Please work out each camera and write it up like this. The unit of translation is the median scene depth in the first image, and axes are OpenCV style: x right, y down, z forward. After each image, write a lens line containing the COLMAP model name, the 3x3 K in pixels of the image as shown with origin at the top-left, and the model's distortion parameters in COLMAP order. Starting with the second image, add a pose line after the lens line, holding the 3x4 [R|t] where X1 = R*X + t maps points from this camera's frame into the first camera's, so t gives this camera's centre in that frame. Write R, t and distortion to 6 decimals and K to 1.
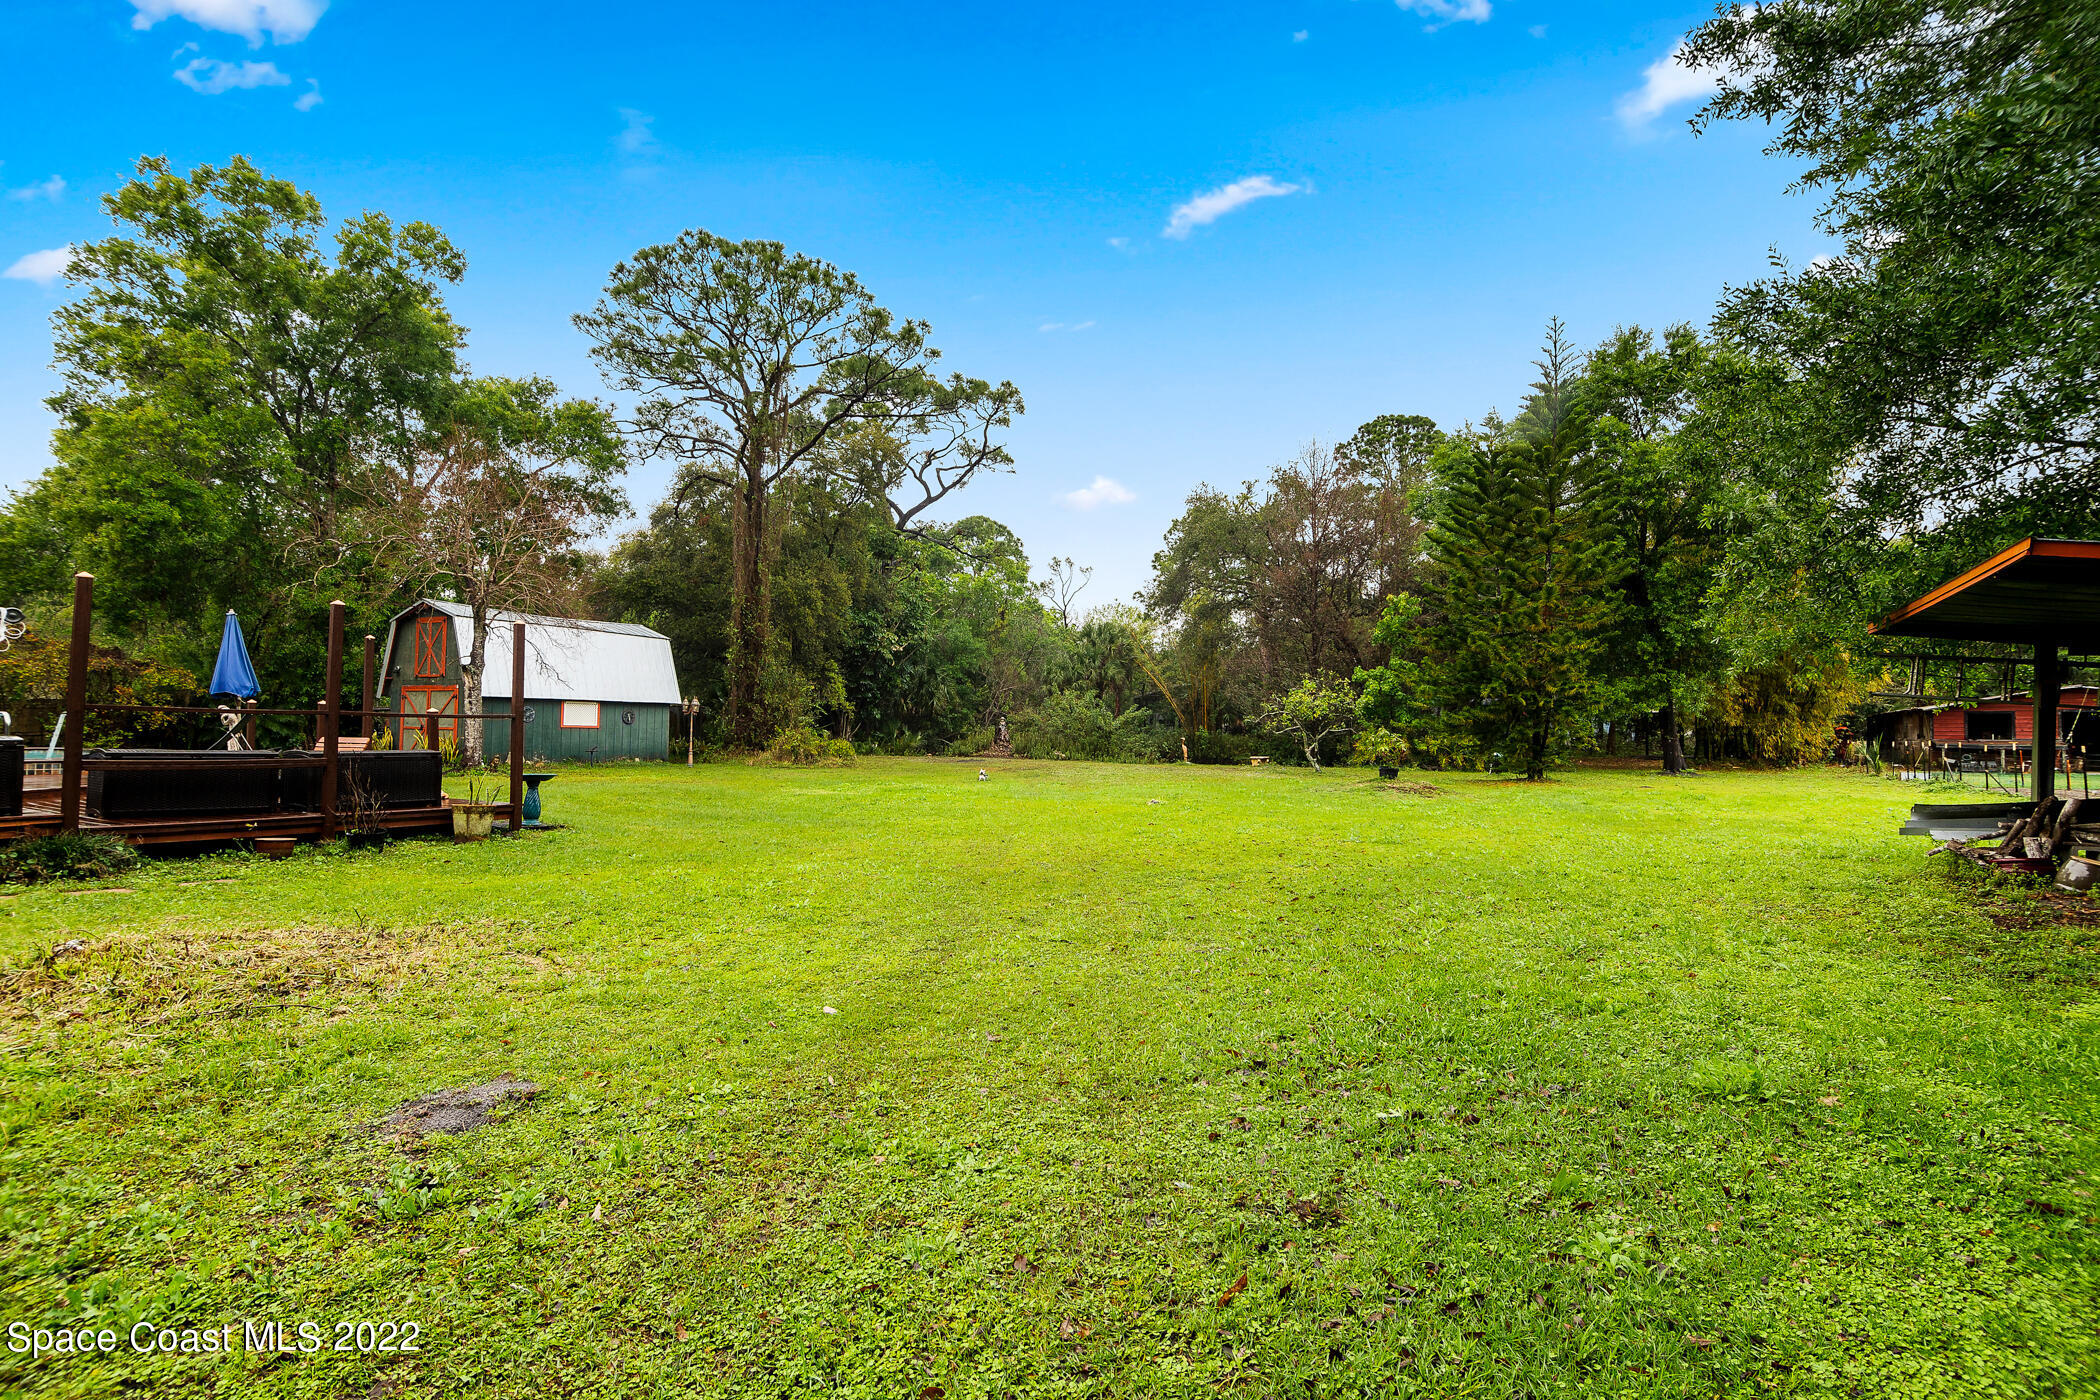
lens RADIAL K [[965.9, 0, 1049.5], [0, 965.9, 713.4], [0, 0, 1]] dist [-0.012251, -0.001749]
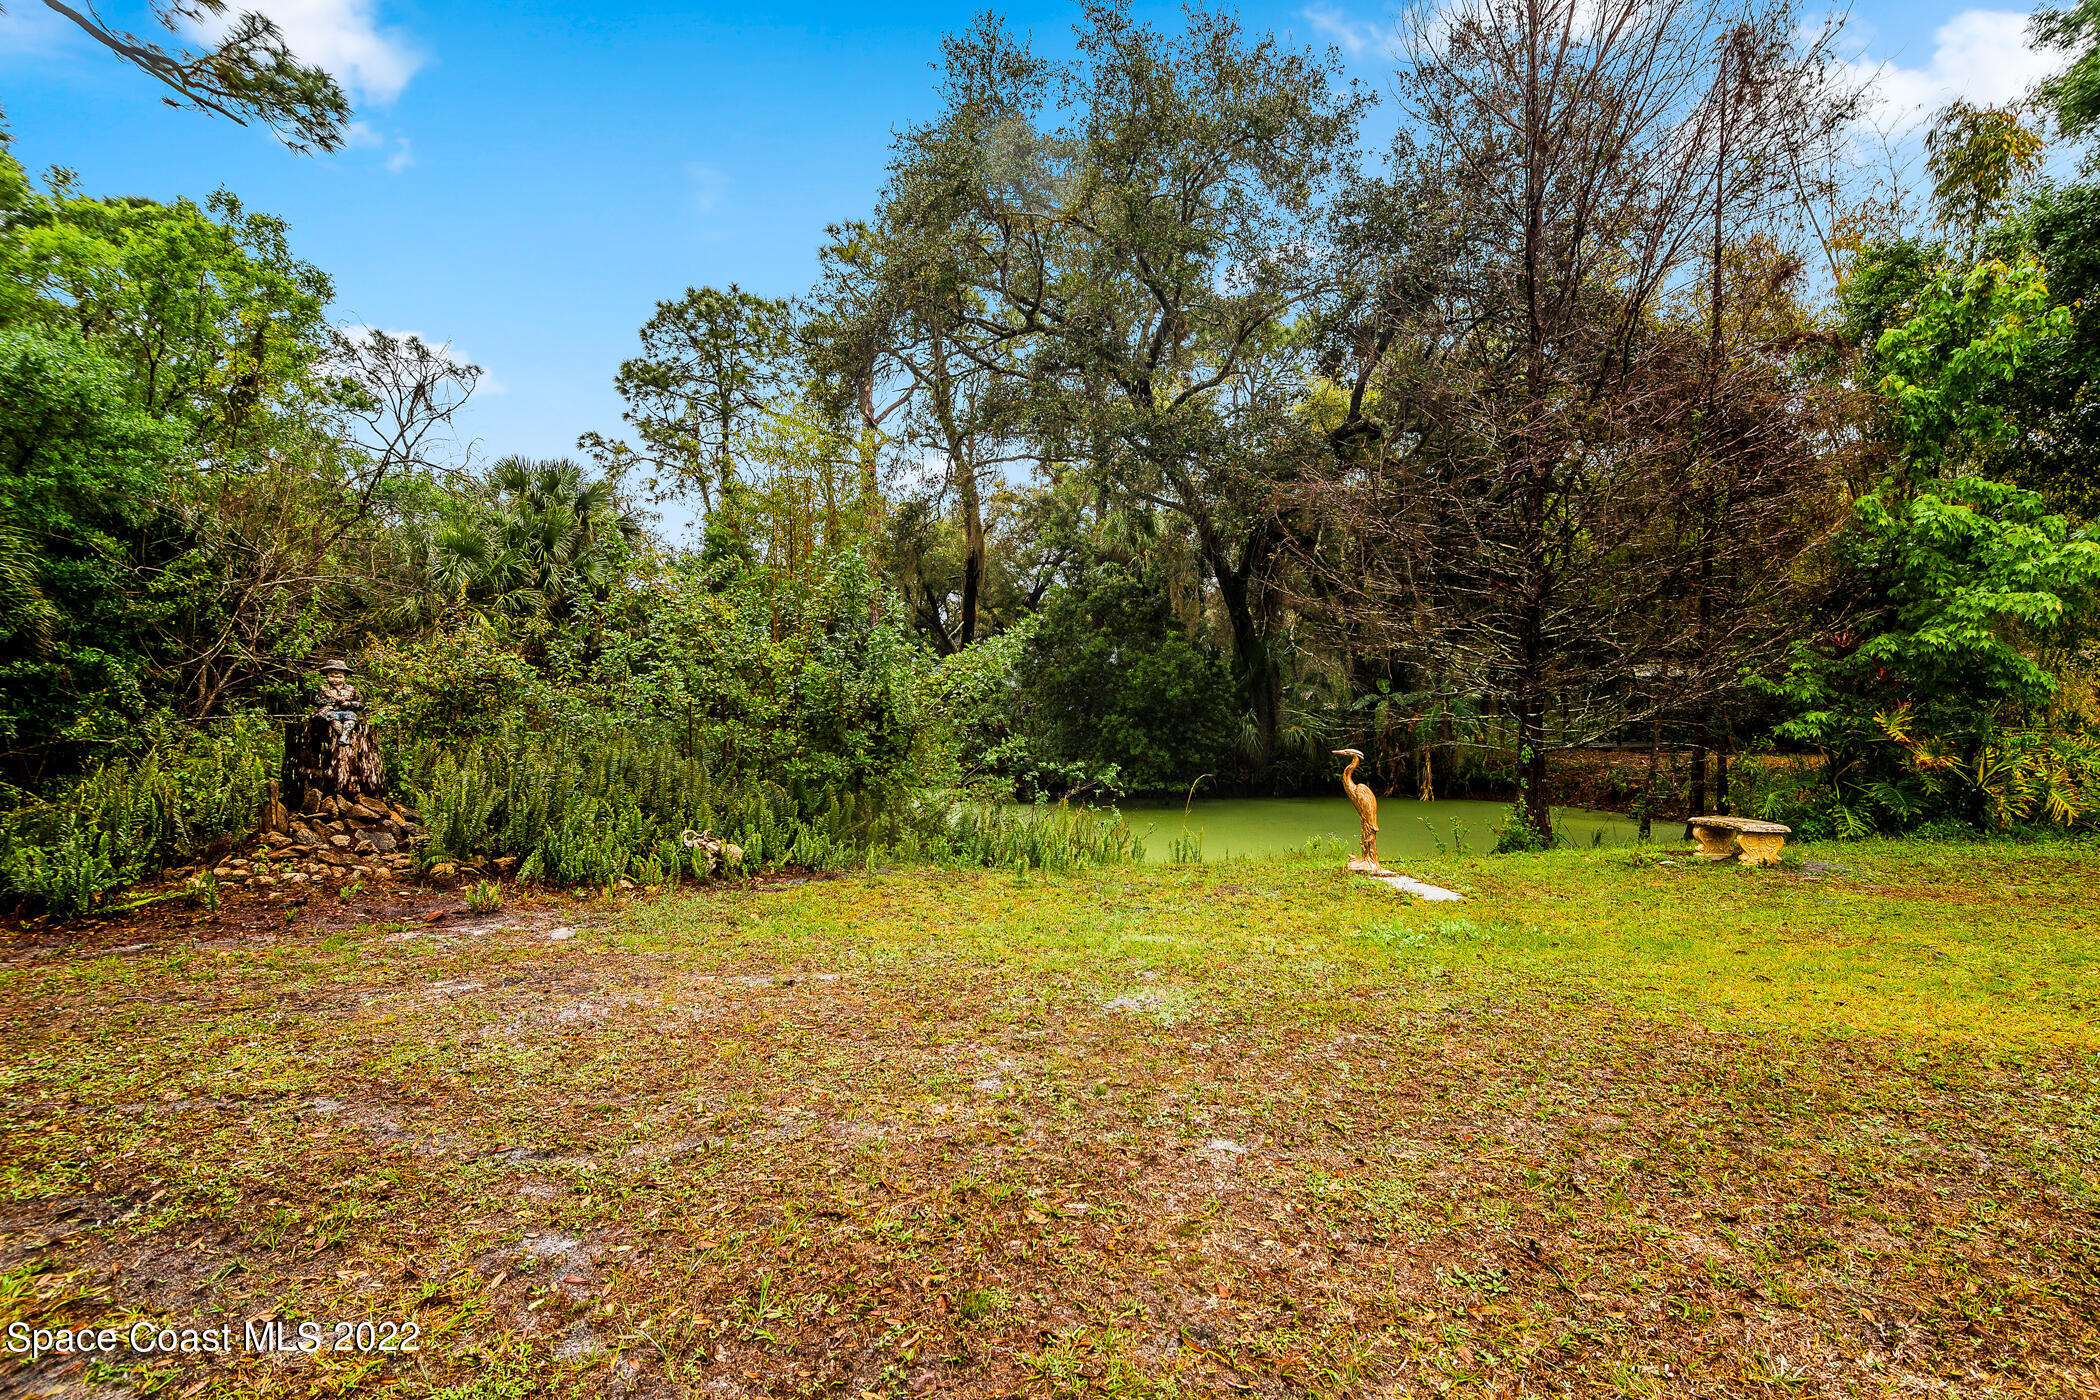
lens RADIAL K [[965.9, 0, 1048.7], [0, 965.9, 710.3], [0, 0, 1]] dist [-0.012251, -0.001749]
pose [[0.777262, -0.007329, 0.629134, -0.046977], [-0.001378, 0.999910, 0.013352, 0.008623], [-0.629175, -0.011245, 0.777182, 0.628592]]
